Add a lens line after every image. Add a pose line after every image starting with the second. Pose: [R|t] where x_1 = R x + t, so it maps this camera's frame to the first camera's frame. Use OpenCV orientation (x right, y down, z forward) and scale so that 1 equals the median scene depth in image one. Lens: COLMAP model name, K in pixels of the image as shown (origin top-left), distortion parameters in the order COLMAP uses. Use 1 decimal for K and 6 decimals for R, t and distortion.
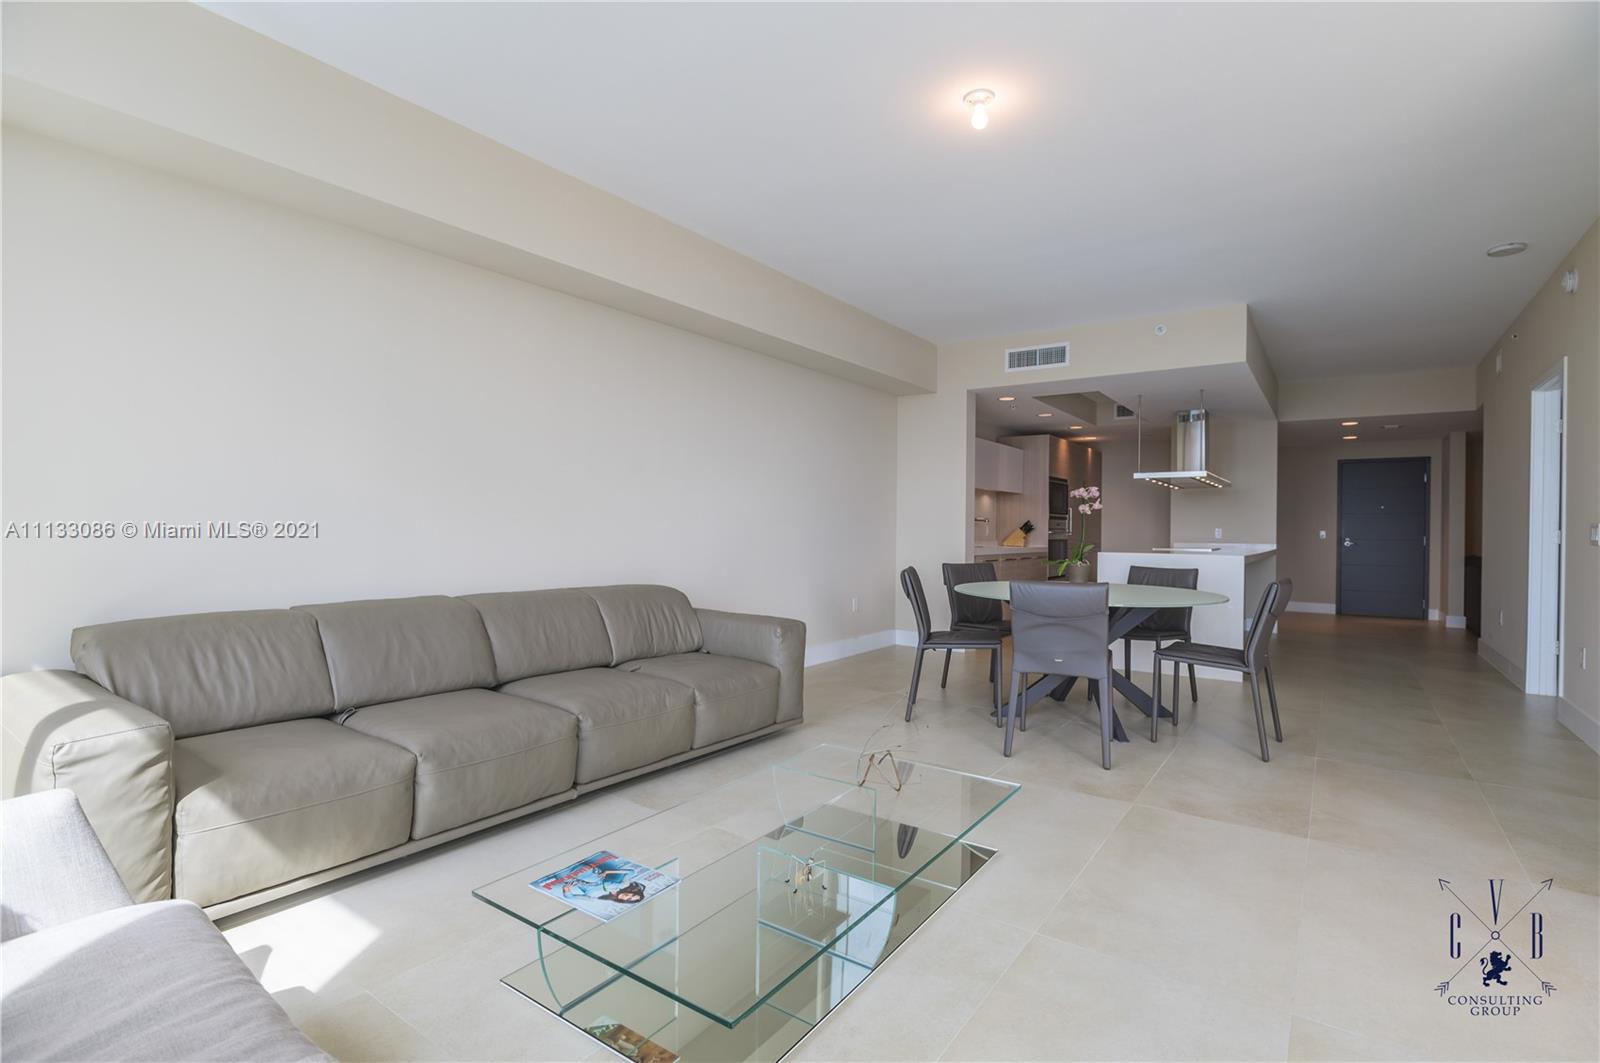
lens RADIAL K [[754.3, 0, 802.5], [0, 754.3, 531.0], [0, 0, 1]] dist [-0.015552, -0.000230]
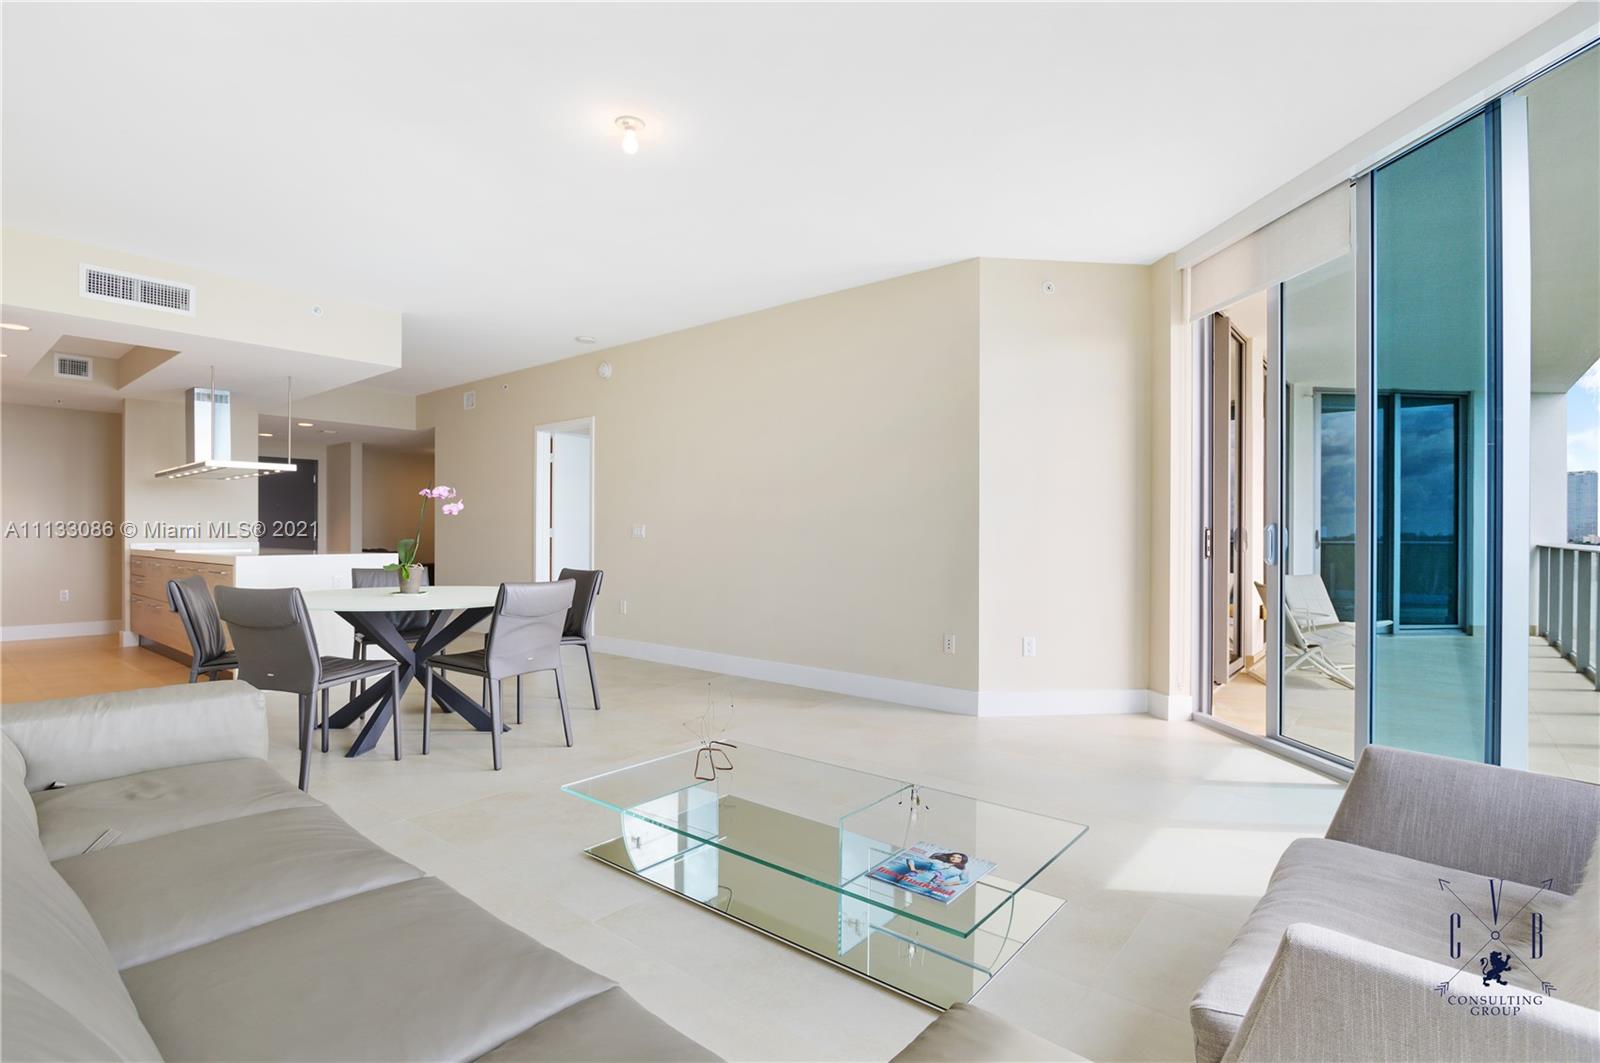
lens RADIAL K [[769.2, 0, 800.0], [0, 769.2, 531.5], [0, 0, 1]] dist [-0.017475, -0.000060]
pose [[0.067697, -0.008674, 0.997668, -0.304217], [-0.001348, 0.999961, 0.008785, -0.004562], [-0.997705, -0.001939, 0.067683, 0.250586]]
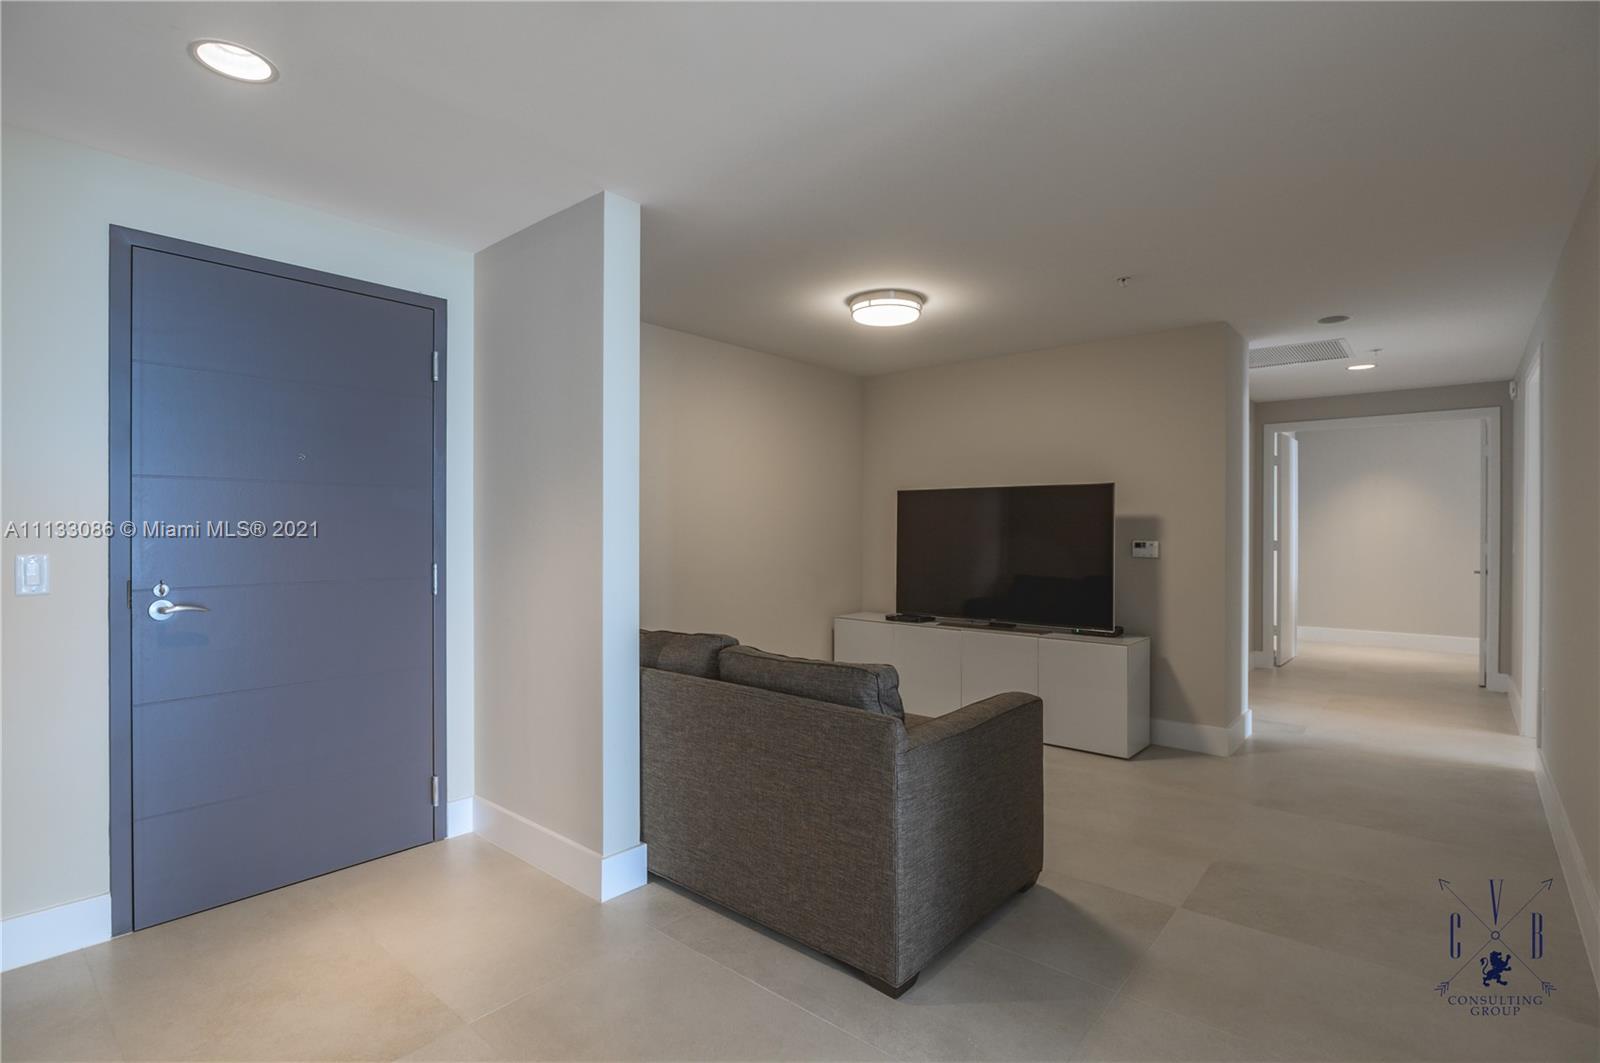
lens RADIAL K [[754.3, 0, 802.5], [0, 754.3, 531.0], [0, 0, 1]] dist [-0.015552, -0.000230]
pose [[0.085962, -0.014130, 0.996198, 0.676763], [-0.000125, 0.999899, 0.014193, -0.012850], [-0.996298, -0.001344, 0.085951, 1.022624]]
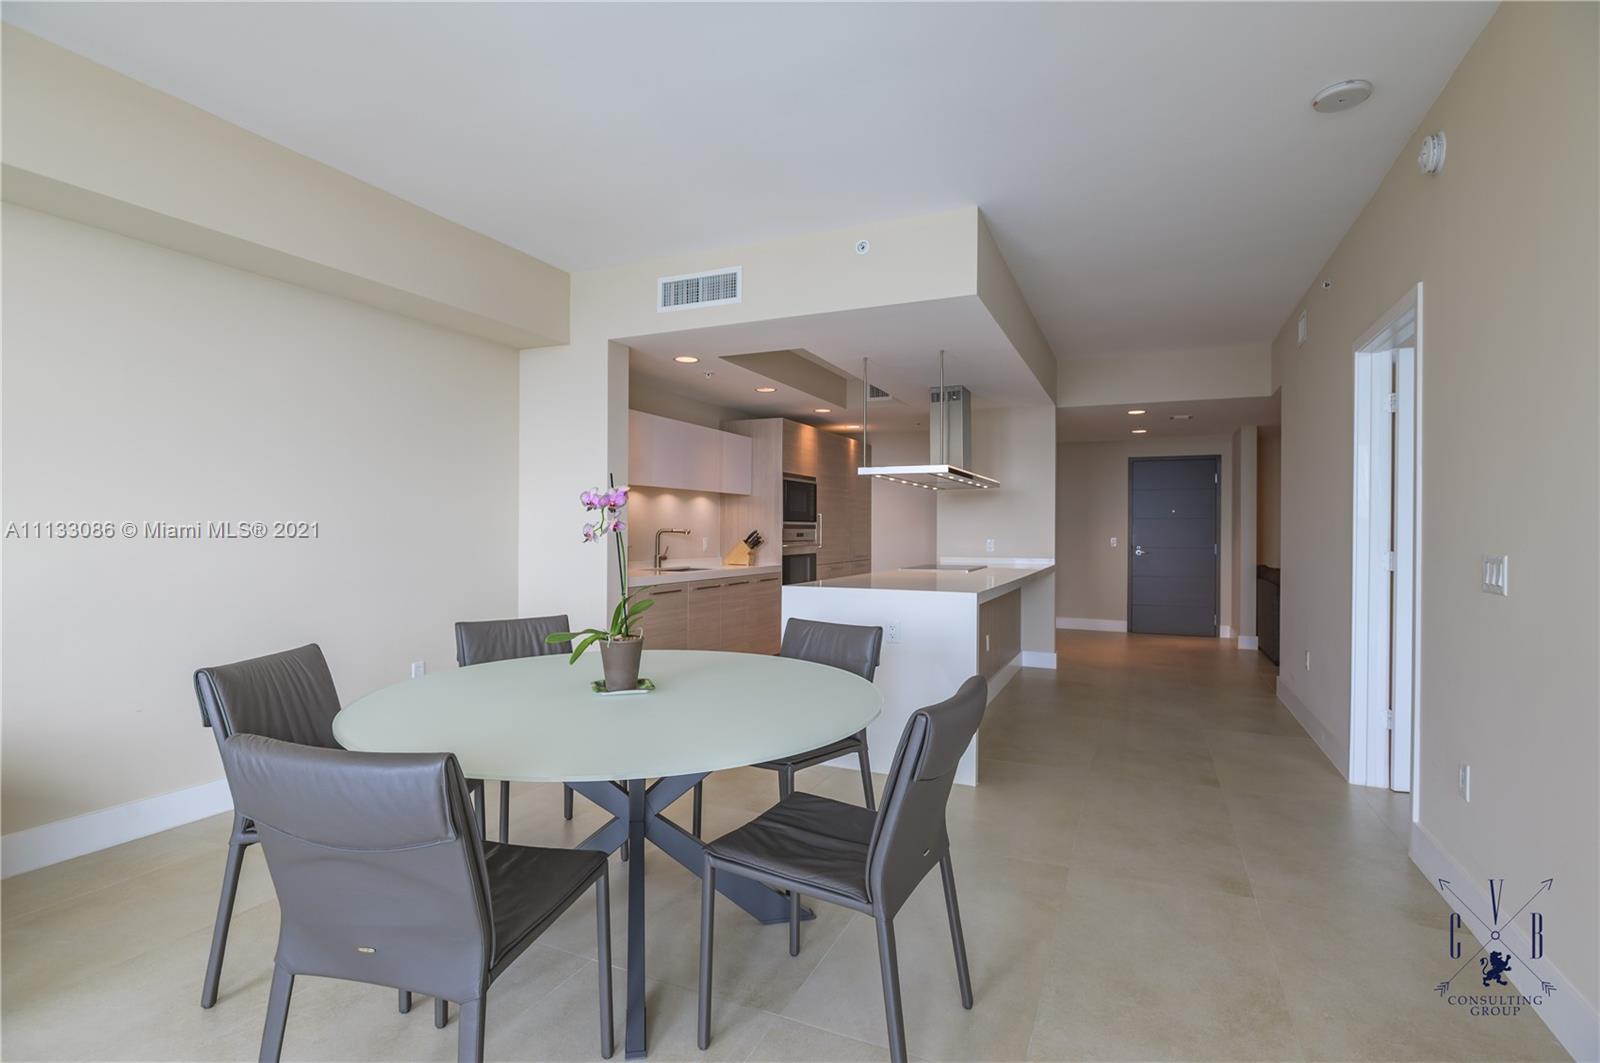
lens RADIAL K [[751.4, 0, 806.7], [0, 751.4, 531.5], [0, 0, 1]] dist [-0.018820, 0.001169]
pose [[0.980361, -0.006759, 0.197097, 0.219651], [0.006507, 0.999977, 0.001927, -0.015655], [-0.197105, -0.000607, 0.980382, 0.271189]]
